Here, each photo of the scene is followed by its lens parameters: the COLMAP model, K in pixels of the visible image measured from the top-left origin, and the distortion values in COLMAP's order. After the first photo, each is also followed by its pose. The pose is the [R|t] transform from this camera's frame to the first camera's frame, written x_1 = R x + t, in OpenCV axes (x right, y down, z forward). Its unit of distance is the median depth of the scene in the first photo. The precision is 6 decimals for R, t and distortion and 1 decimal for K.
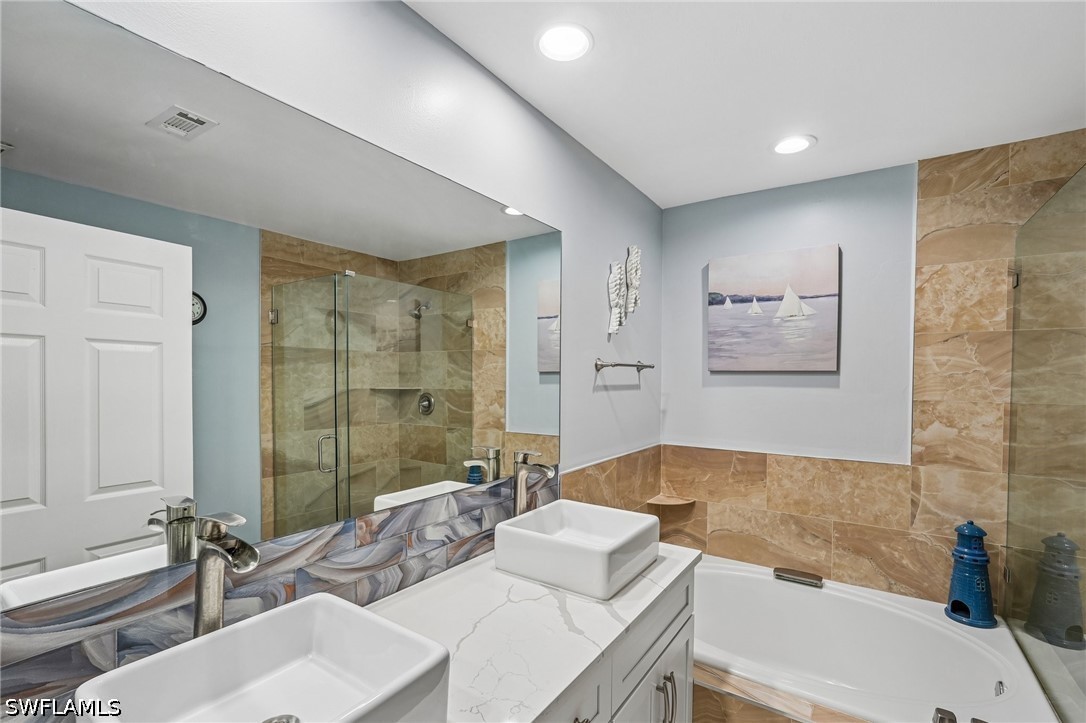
lens RADIAL K [[481.1, 0, 551.1], [0, 481.1, 382.2], [0, 0, 1]] dist [-0.014656, 0.007733]
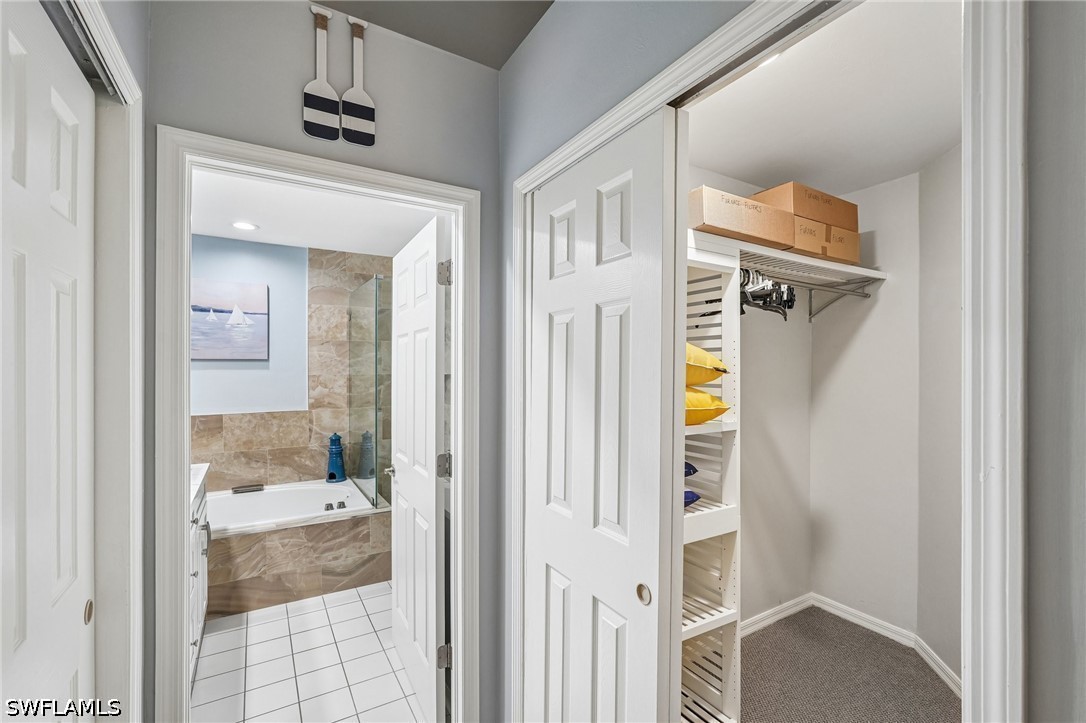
lens RADIAL K [[481.1, 0, 539.4], [0, 481.1, 374.6], [0, 0, 1]] dist [-0.014656, 0.007733]
pose [[0.431817, -0.029884, 0.901466, -0.536288], [0.013000, 0.999553, 0.026908, -0.003206], [-0.901868, 0.000100, 0.432012, -0.615824]]
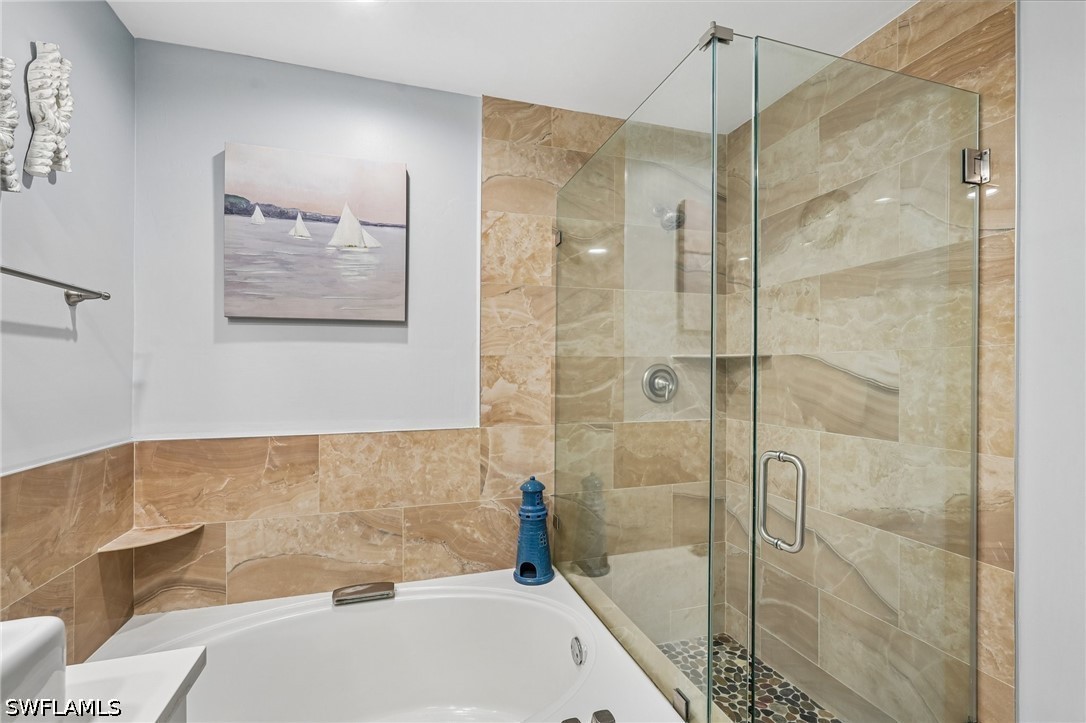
lens RADIAL K [[481.1, 0, 542.6], [0, 481.1, 368.5], [0, 0, 1]] dist [-0.014656, 0.007733]
pose [[0.623828, -0.004555, 0.781549, 0.113162], [0.017178, 0.999821, -0.007883, 0.070413], [-0.781373, 0.018343, 0.623794, 0.332976]]
